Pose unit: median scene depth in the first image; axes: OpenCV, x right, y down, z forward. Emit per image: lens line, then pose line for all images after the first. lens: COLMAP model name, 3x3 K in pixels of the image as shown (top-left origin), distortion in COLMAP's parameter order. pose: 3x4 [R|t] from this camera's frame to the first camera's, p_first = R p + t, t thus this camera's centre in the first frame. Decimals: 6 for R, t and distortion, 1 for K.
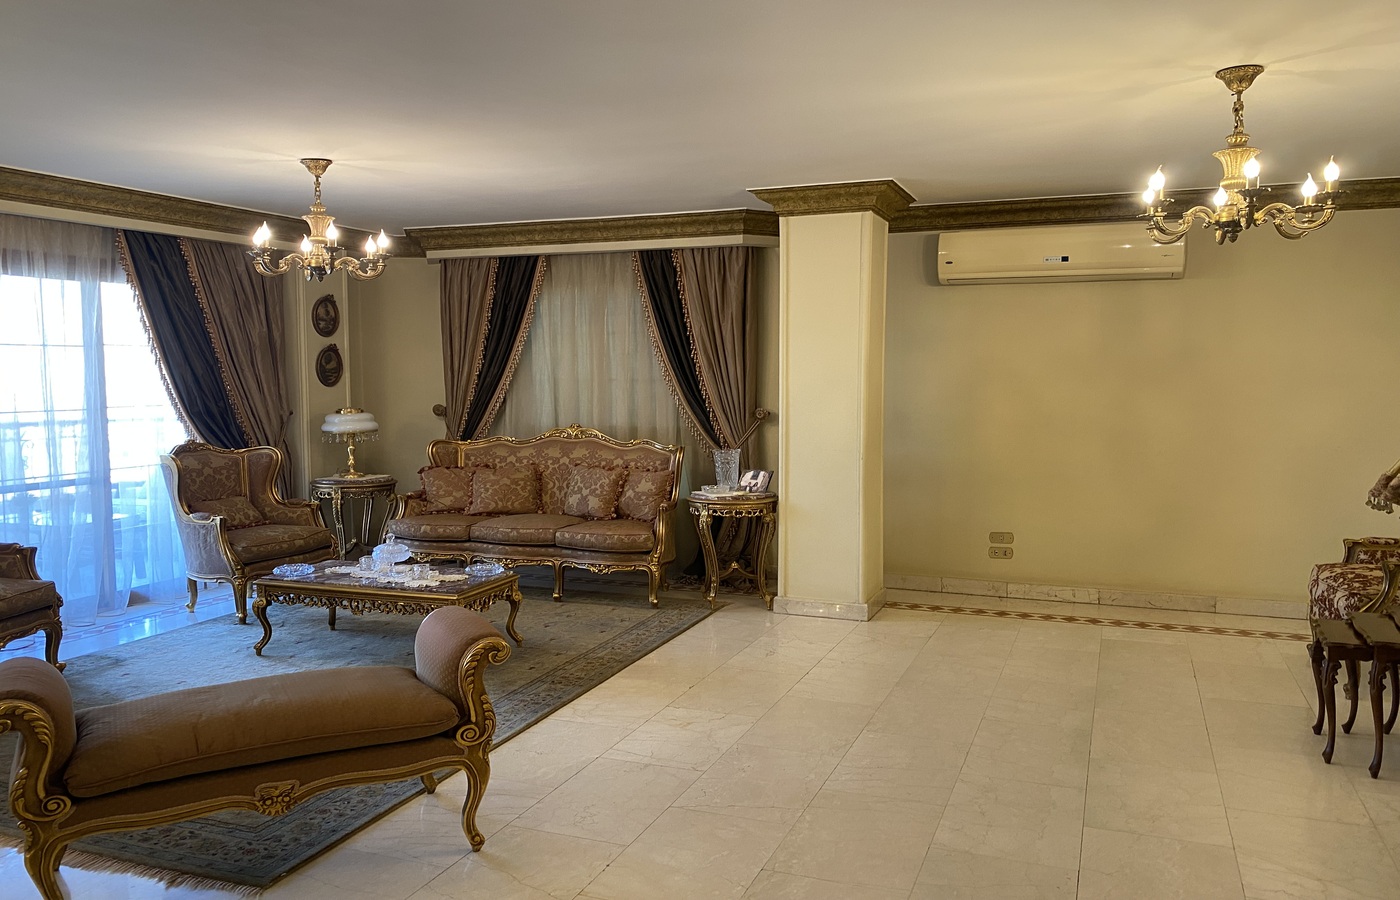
lens RADIAL K [[1055.6, 0, 699.5], [0, 1055.6, 491.9], [0, 0, 1]] dist [0.003785, 0.000722]
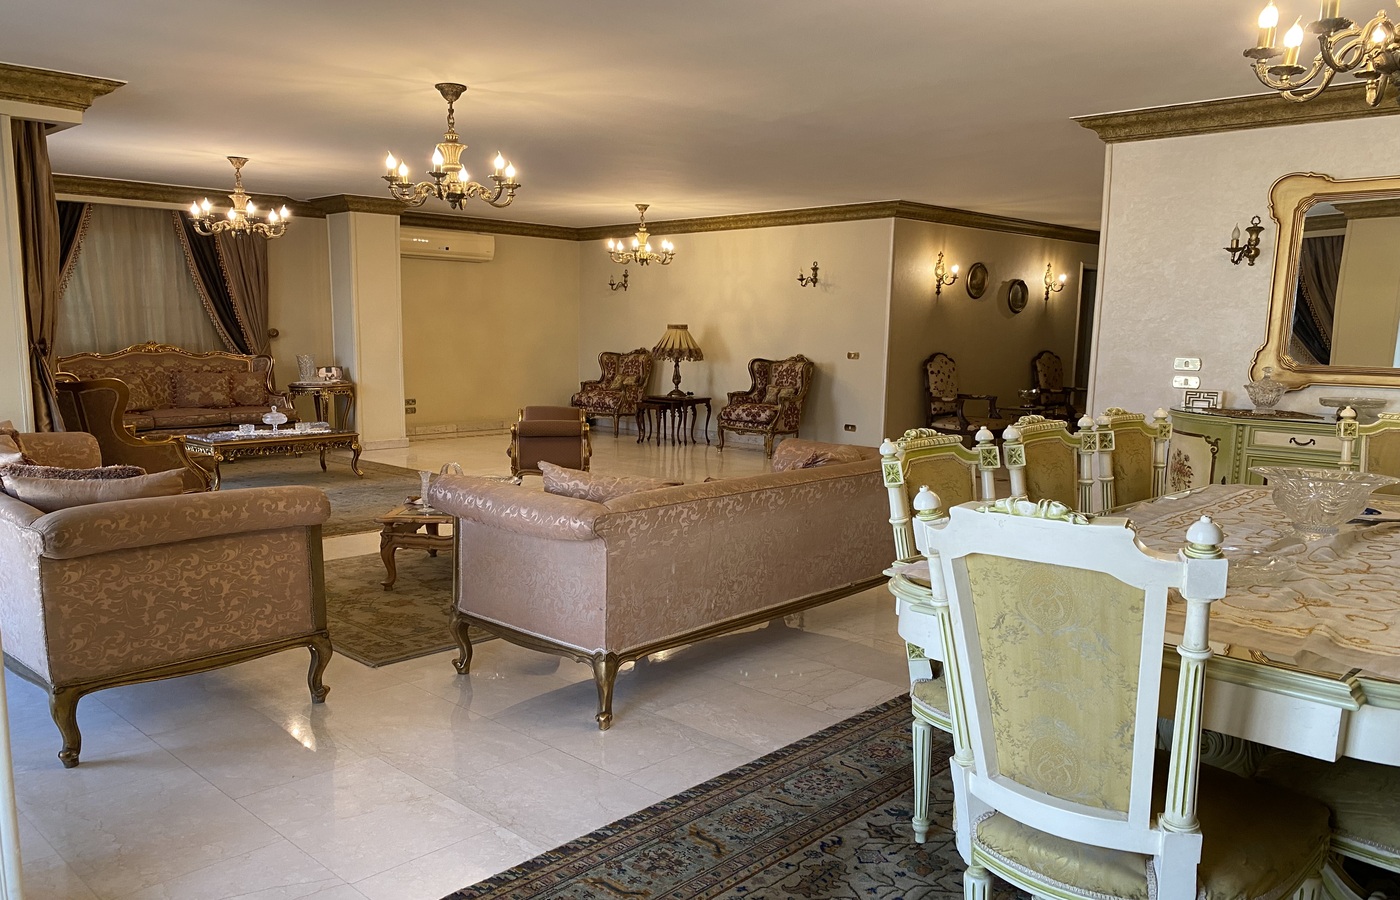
lens RADIAL K [[1055.6, 0, 699.5], [0, 1055.6, 491.9], [0, 0, 1]] dist [0.003785, 0.000722]
pose [[0.370802, -0.139455, 0.918182, -1.227410], [0.085822, 0.989577, 0.115640, 0.030095], [-0.924738, 0.035920, 0.378905, -0.124667]]
